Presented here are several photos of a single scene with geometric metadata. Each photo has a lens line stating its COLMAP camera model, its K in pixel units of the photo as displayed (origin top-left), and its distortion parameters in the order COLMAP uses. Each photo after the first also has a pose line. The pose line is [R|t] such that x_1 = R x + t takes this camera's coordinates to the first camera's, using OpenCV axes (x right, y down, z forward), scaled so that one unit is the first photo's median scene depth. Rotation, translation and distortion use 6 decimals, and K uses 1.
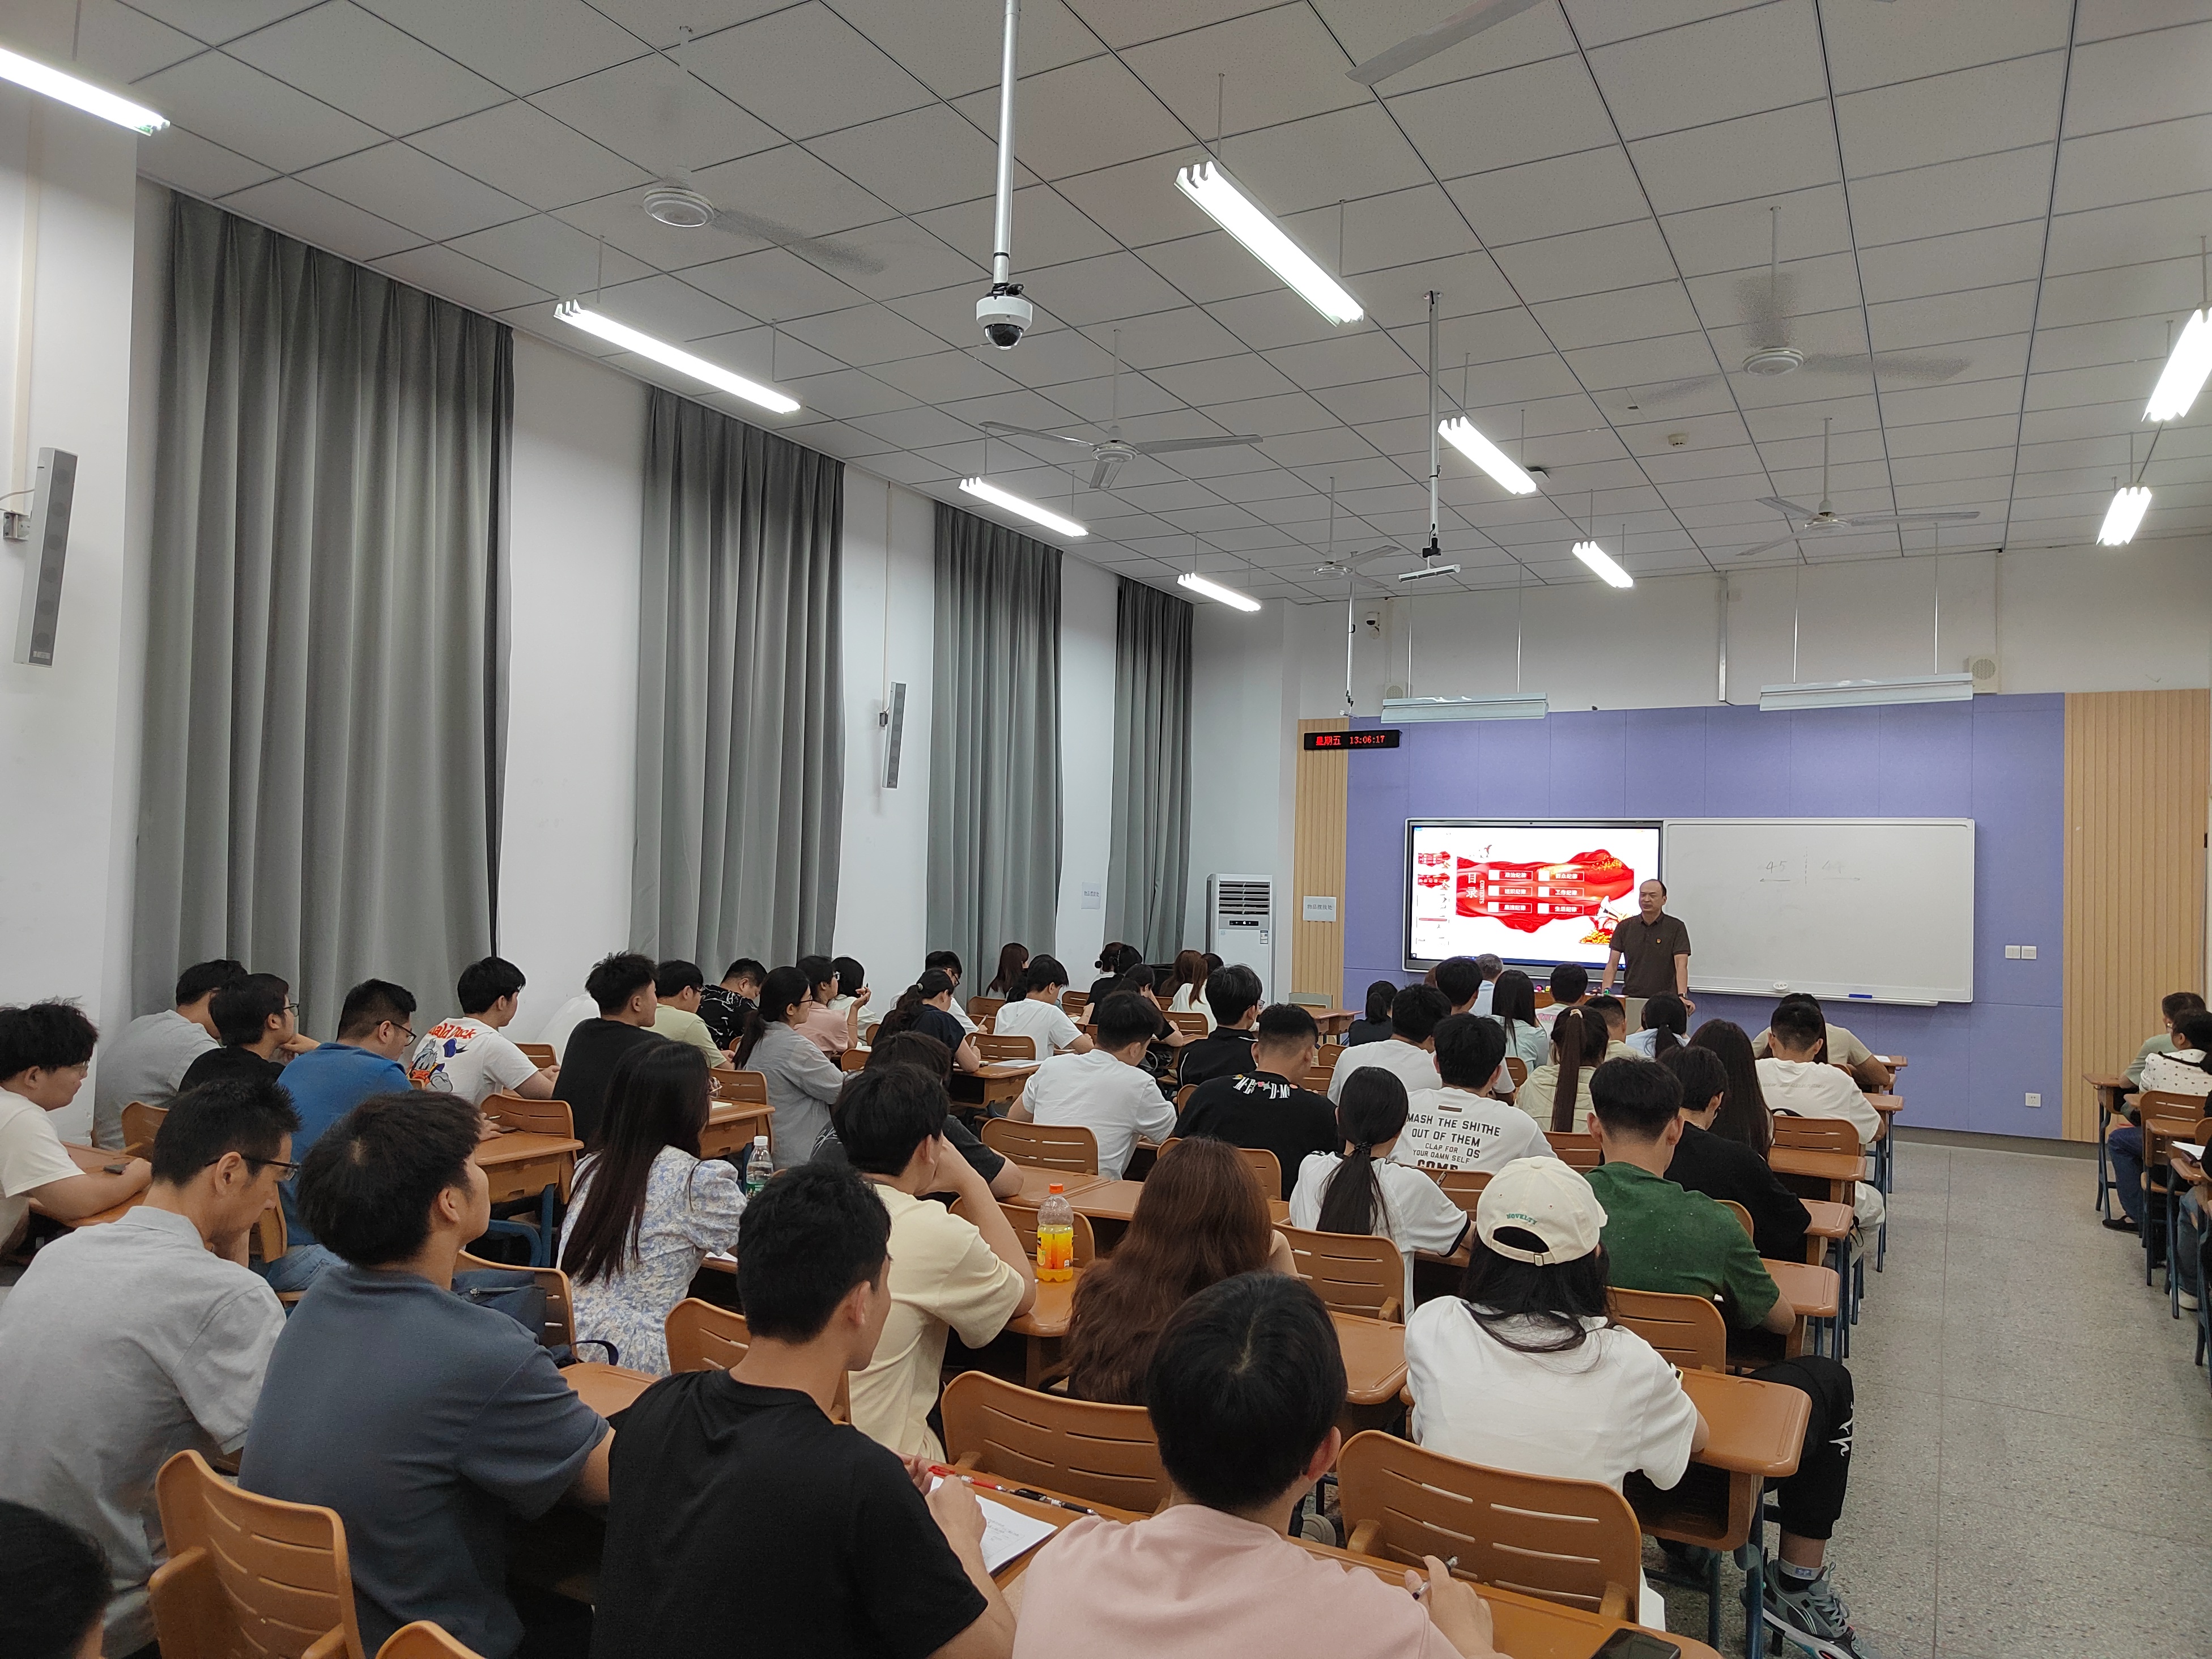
lens RADIAL K [[1504.9, 0, 1106.0], [0, 1504.9, 829.5], [0, 0, 1]] dist [0.067470, 0.000608]
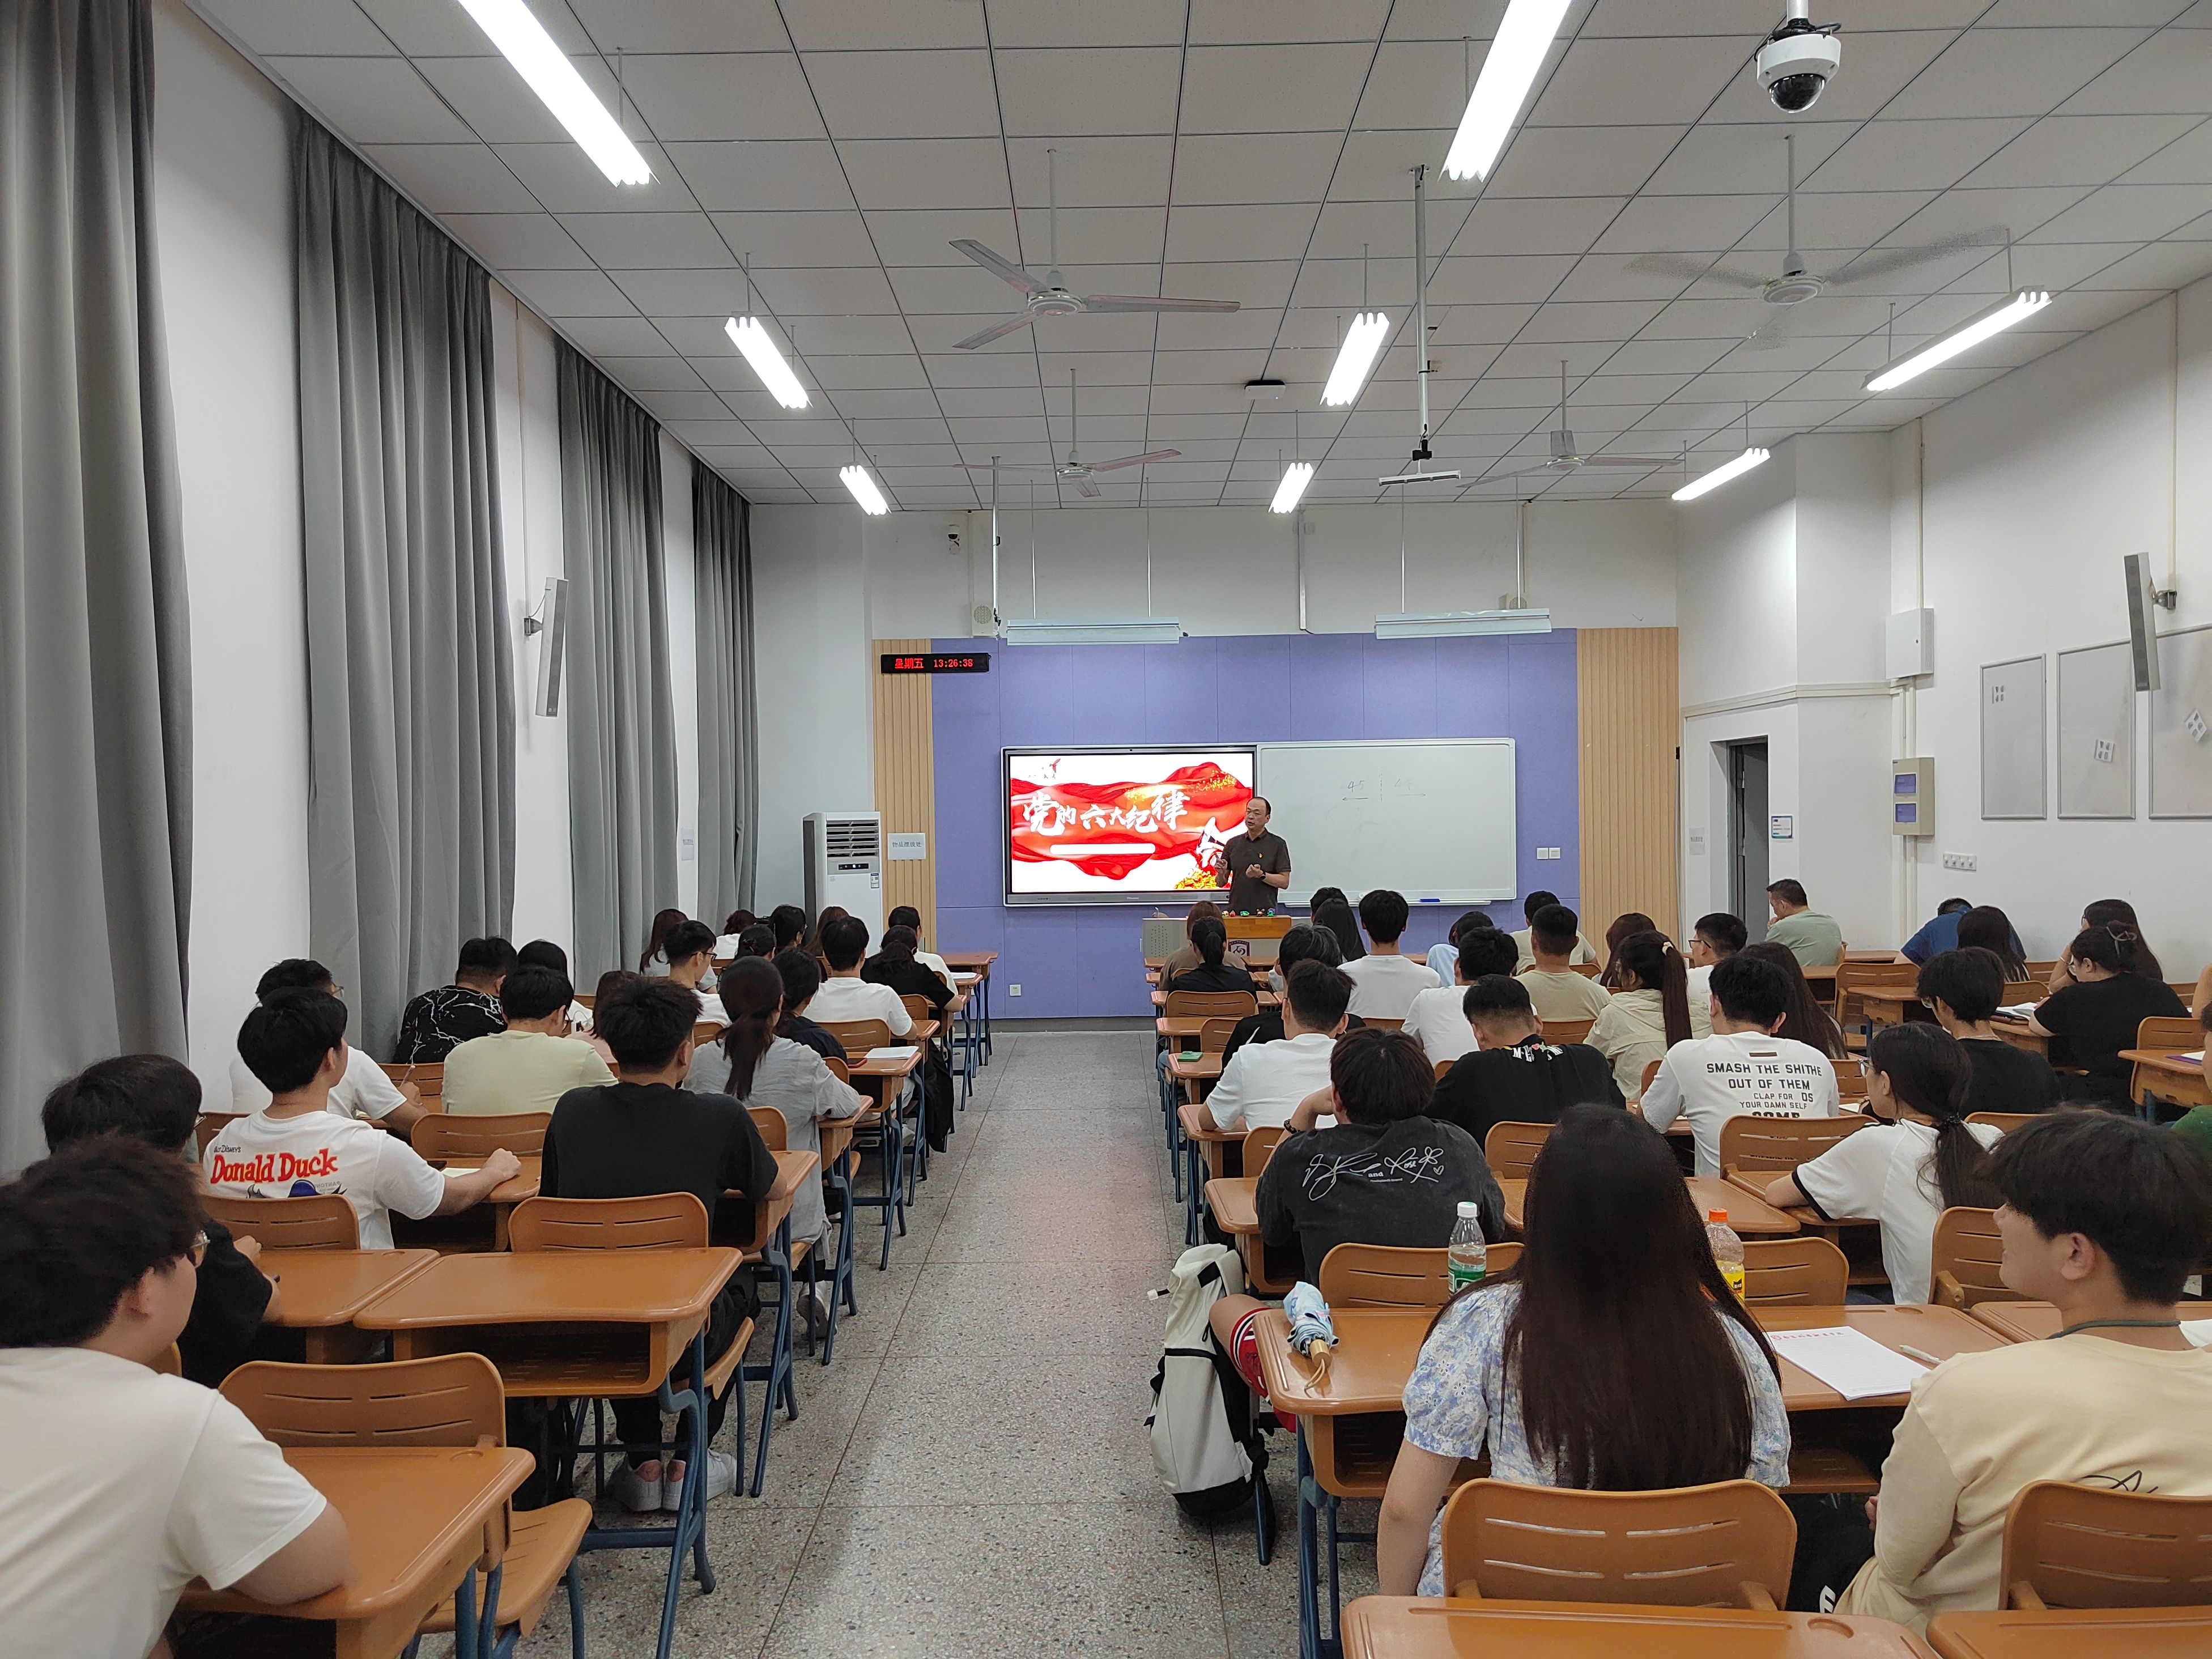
lens RADIAL K [[1520.6, 0, 1098.7], [0, 1520.6, 793.2], [0, 0, 1]] dist [0.108210, -0.002154]
pose [[0.873041, -0.031172, 0.486649, -0.227883], [0.020630, 0.999422, 0.027006, -0.002859], [-0.487210, -0.013538, 0.873180, 0.145185]]
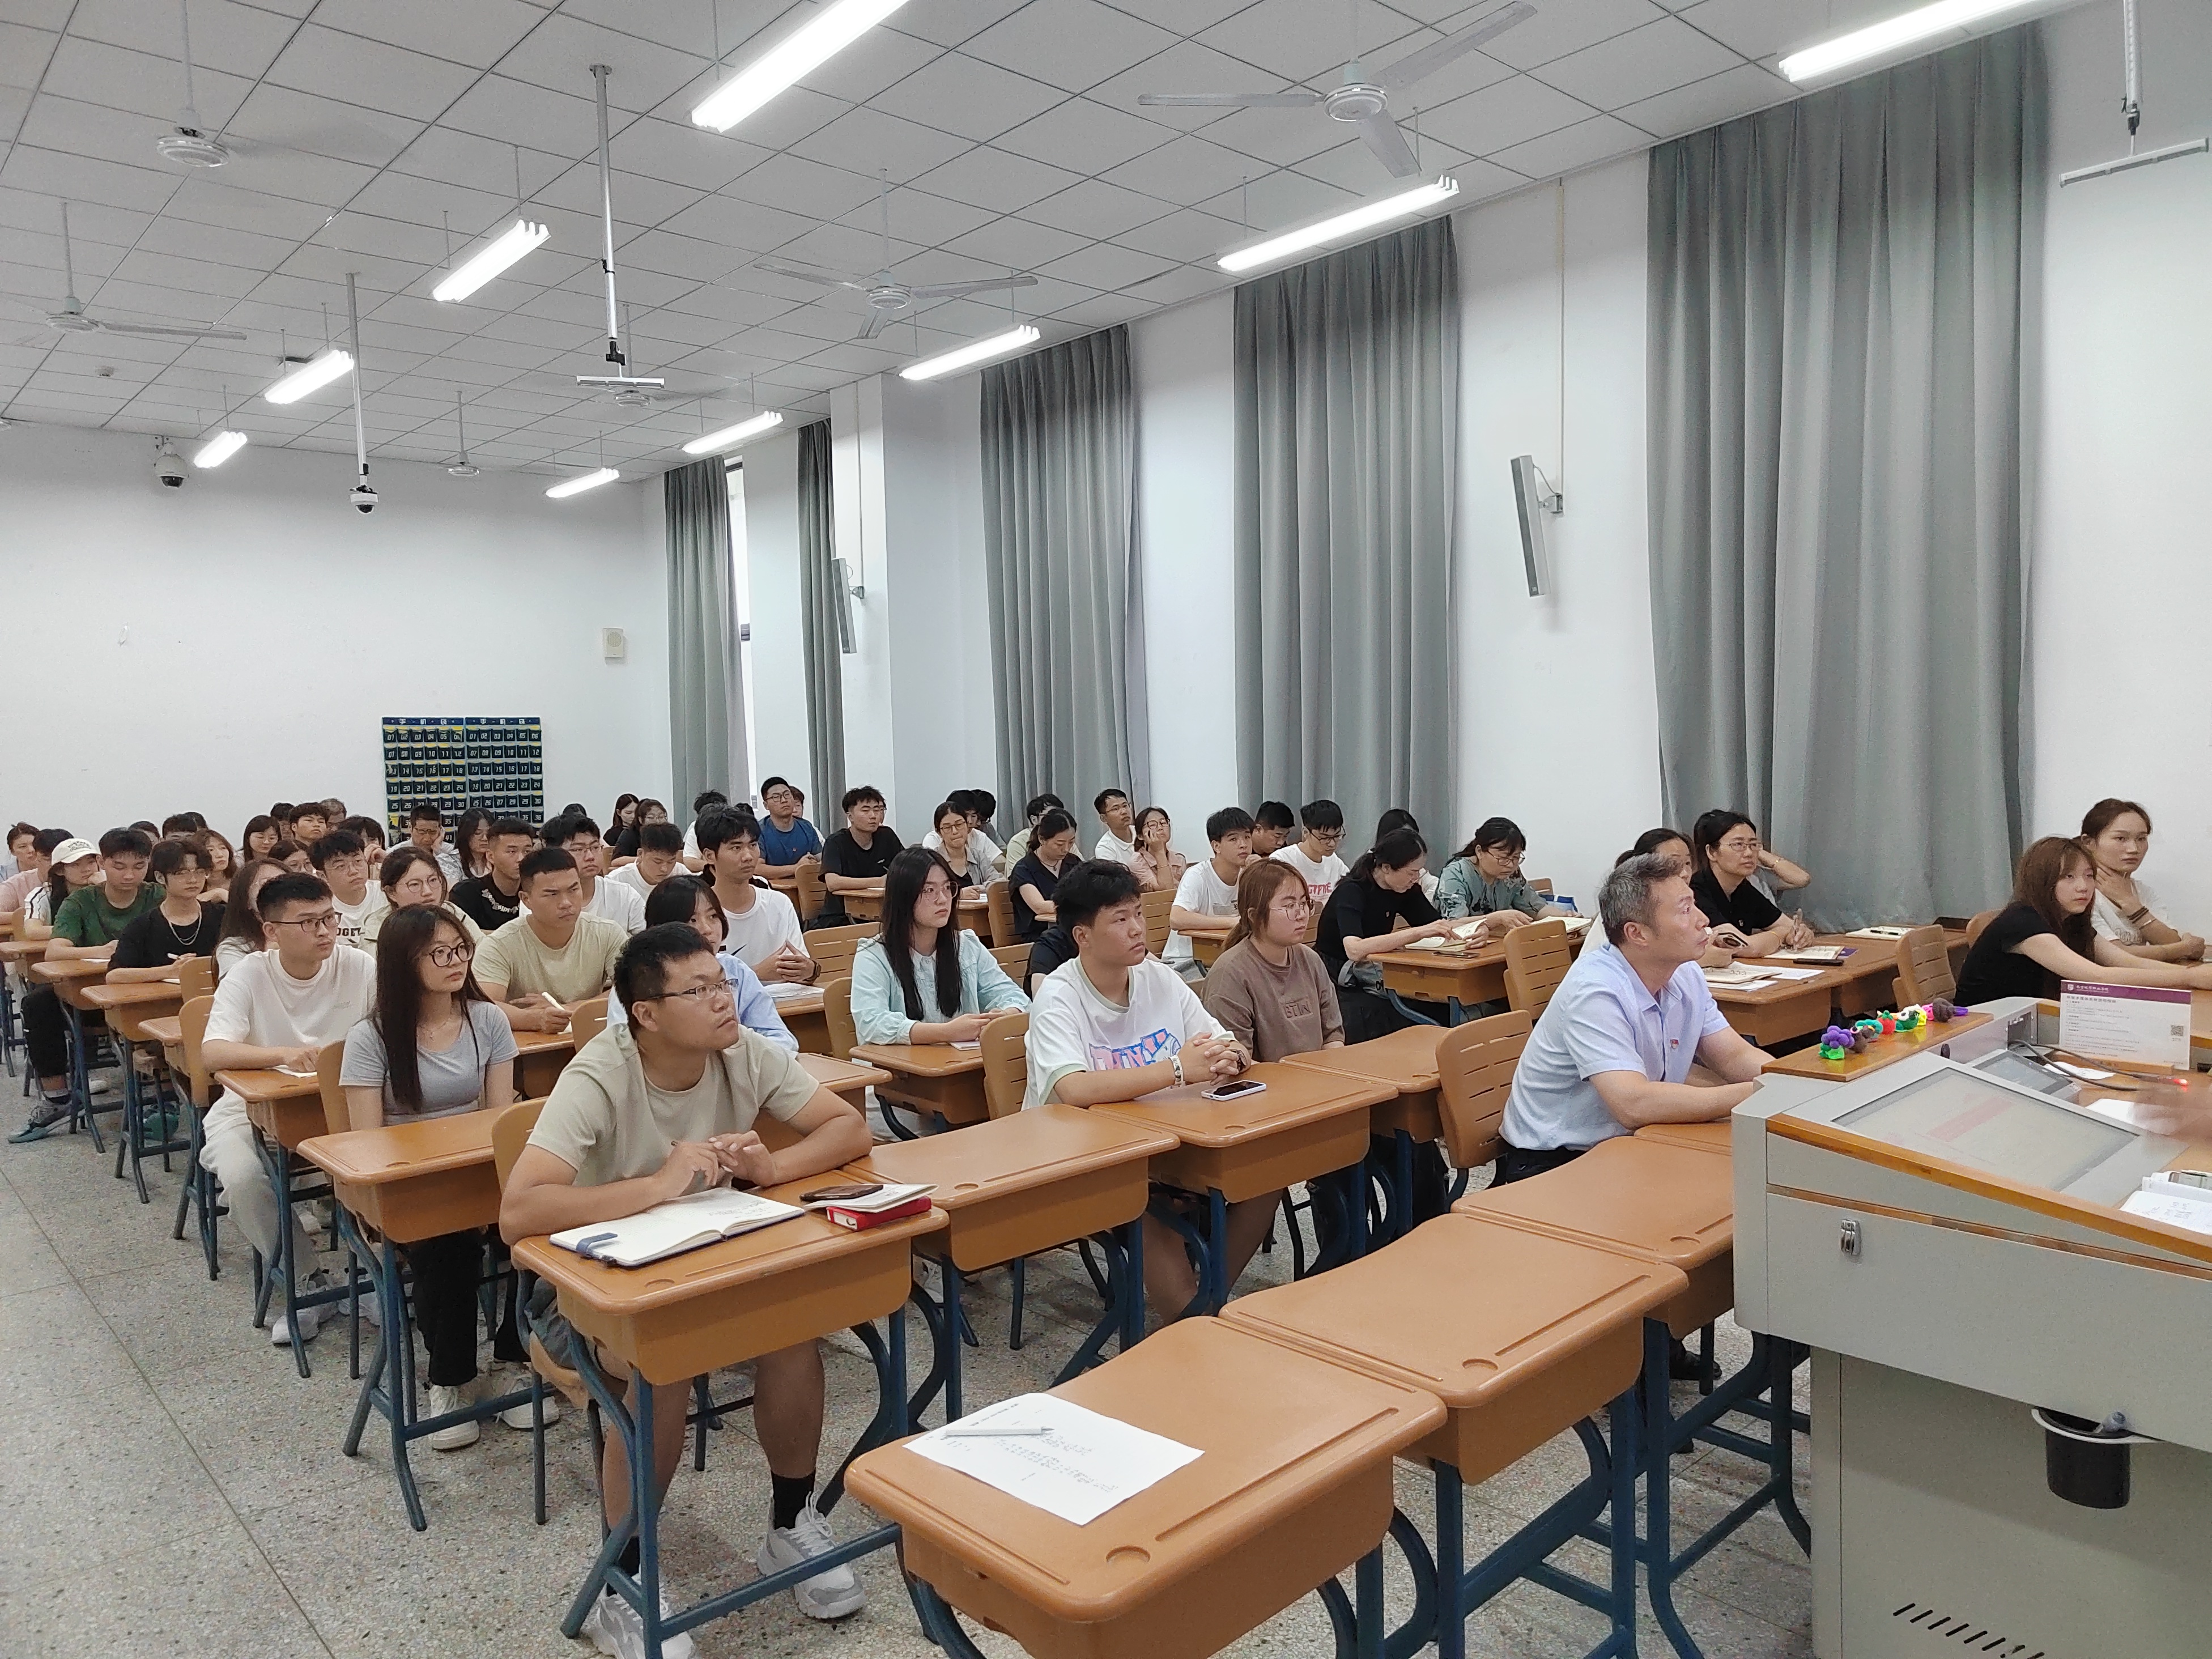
lens RADIAL K [[1504.9, 0, 1106.0], [0, 1504.9, 829.5], [0, 0, 1]] dist [0.067470, 0.000608]
pose [[-0.309179, 0.032388, -0.950452, 0.544597], [0.050315, 0.998577, 0.017660, 0.057542], [0.949672, -0.042362, -0.310369, 0.827641]]
